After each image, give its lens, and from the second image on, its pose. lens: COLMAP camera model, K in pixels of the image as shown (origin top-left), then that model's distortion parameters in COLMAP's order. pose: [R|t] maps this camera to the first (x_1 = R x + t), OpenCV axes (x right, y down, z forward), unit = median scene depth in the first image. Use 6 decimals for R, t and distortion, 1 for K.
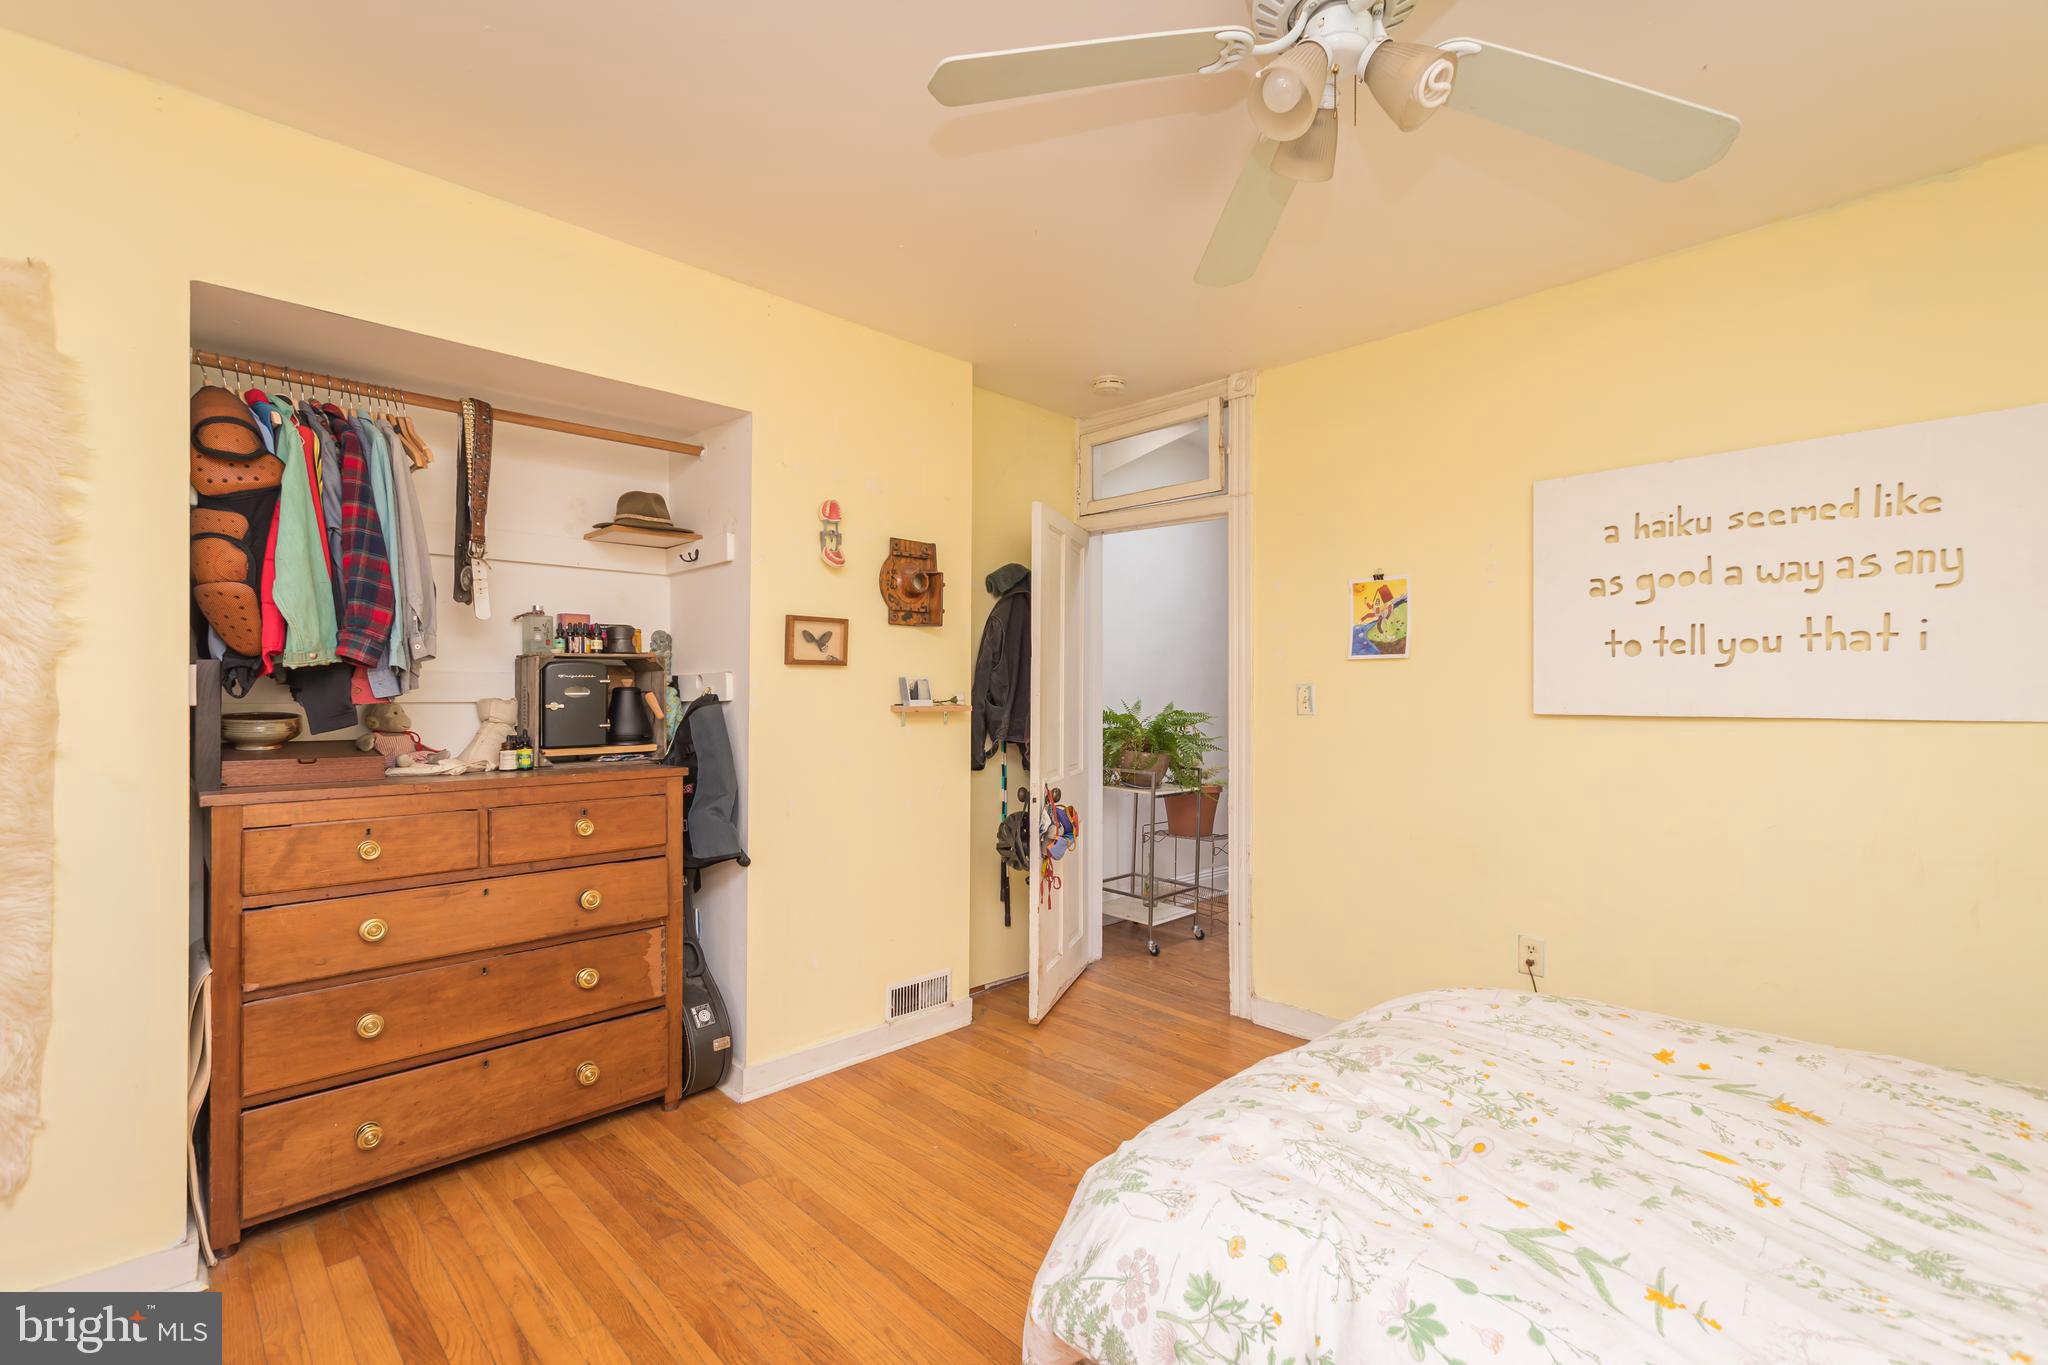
lens RADIAL K [[892.1, 0, 1031.7], [0, 892.1, 686.1], [0, 0, 1]] dist [-0.003050, -0.001066]
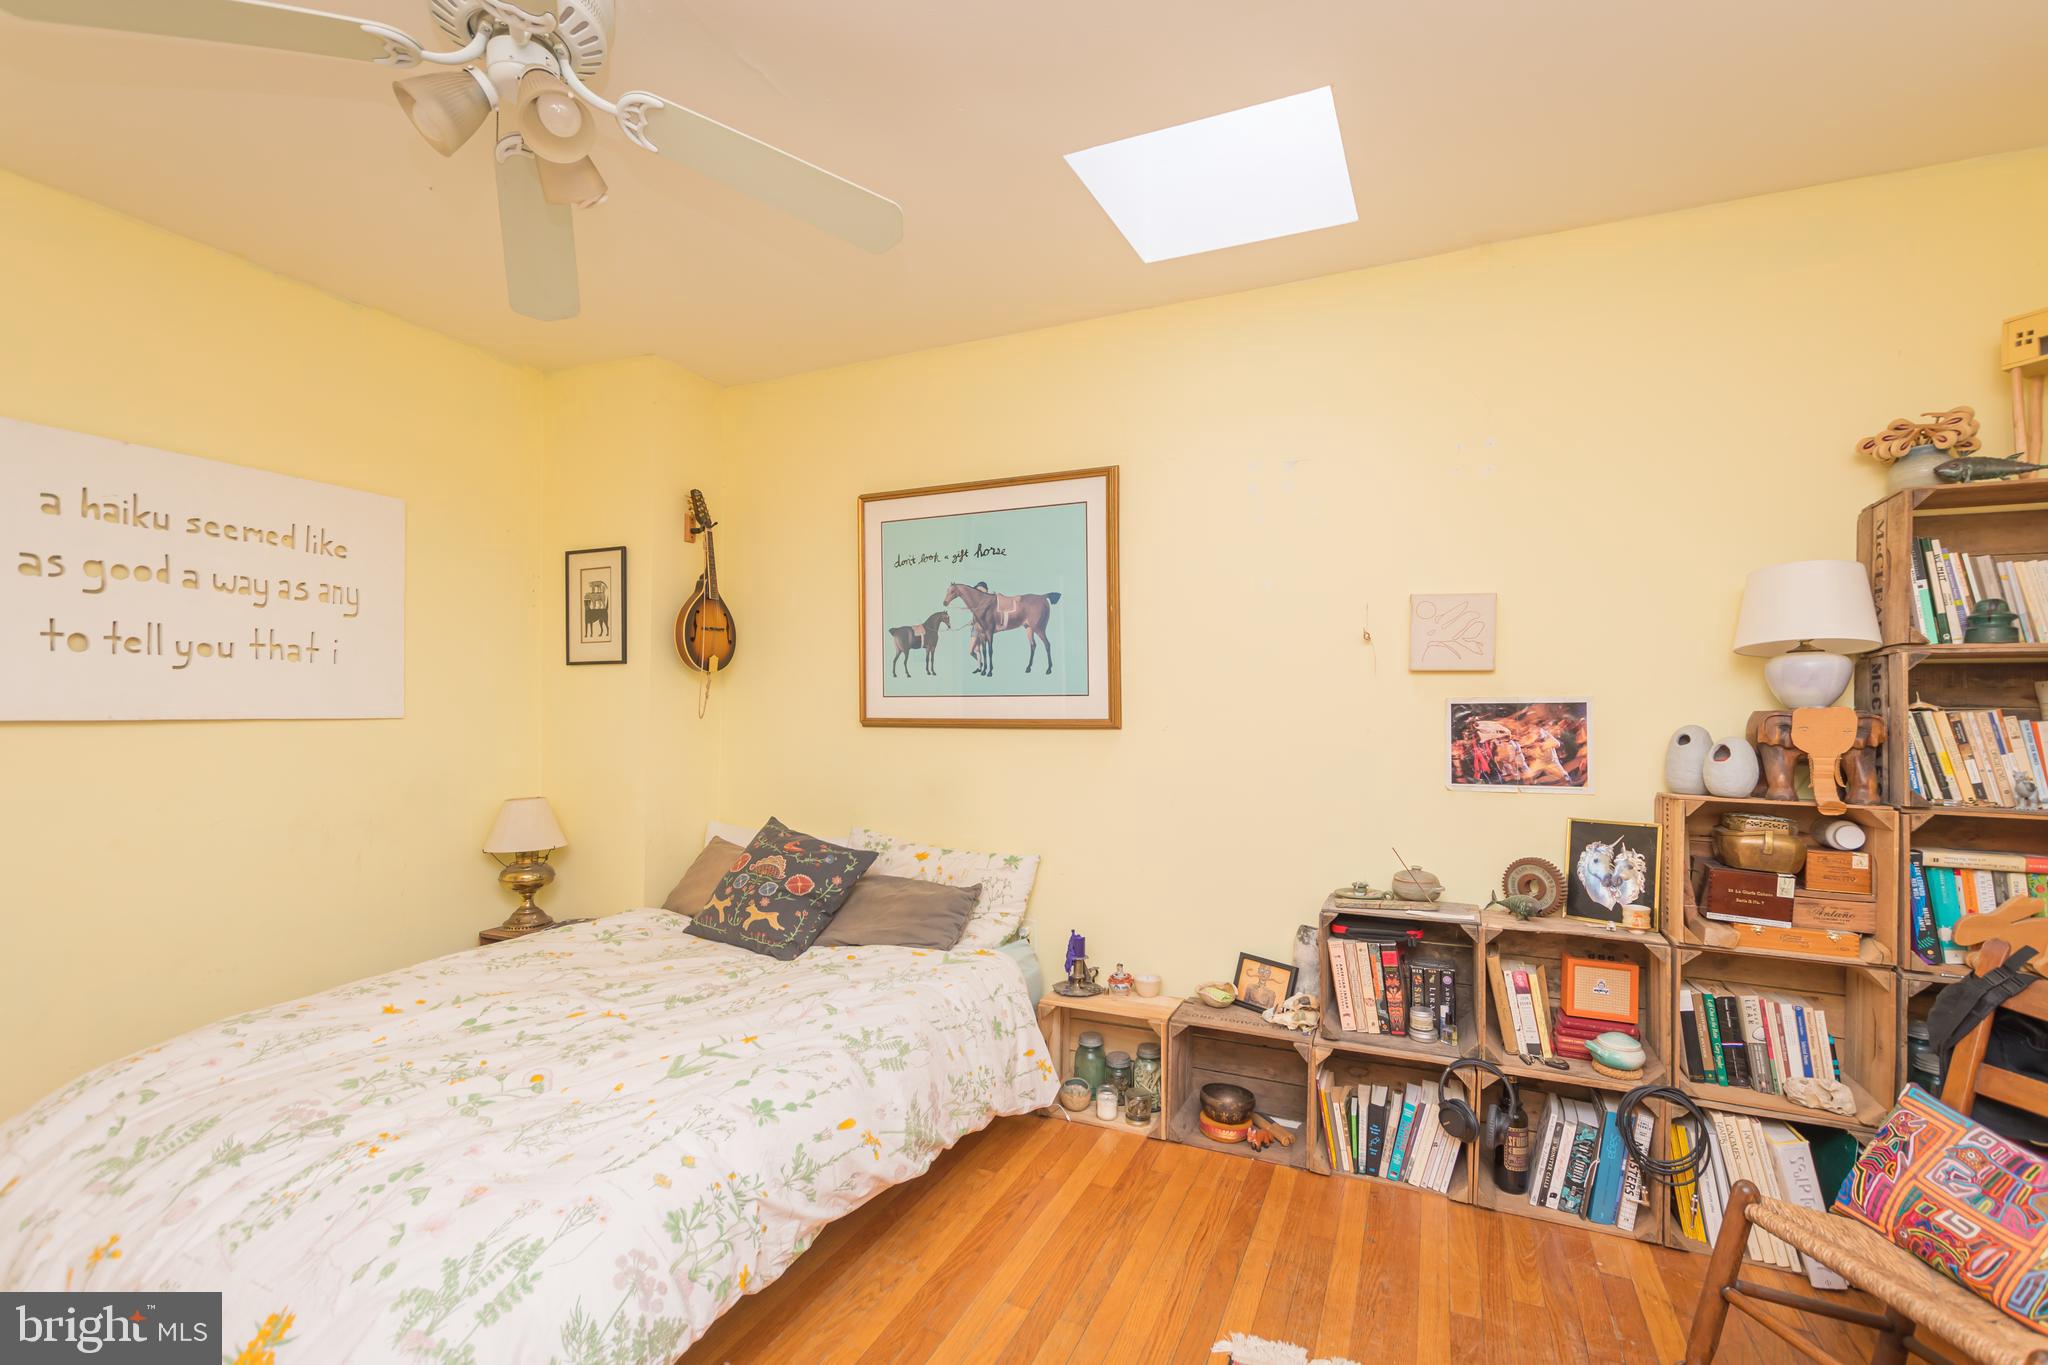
lens RADIAL K [[892.1, 0, 1023.1], [0, 892.1, 702.0], [0, 0, 1]] dist [-0.003050, -0.001066]
pose [[-0.370925, -0.000718, 0.928663, -0.525748], [-0.021729, 0.999733, -0.007906, 0.002647], [-0.928409, -0.023111, -0.370841, 0.519876]]
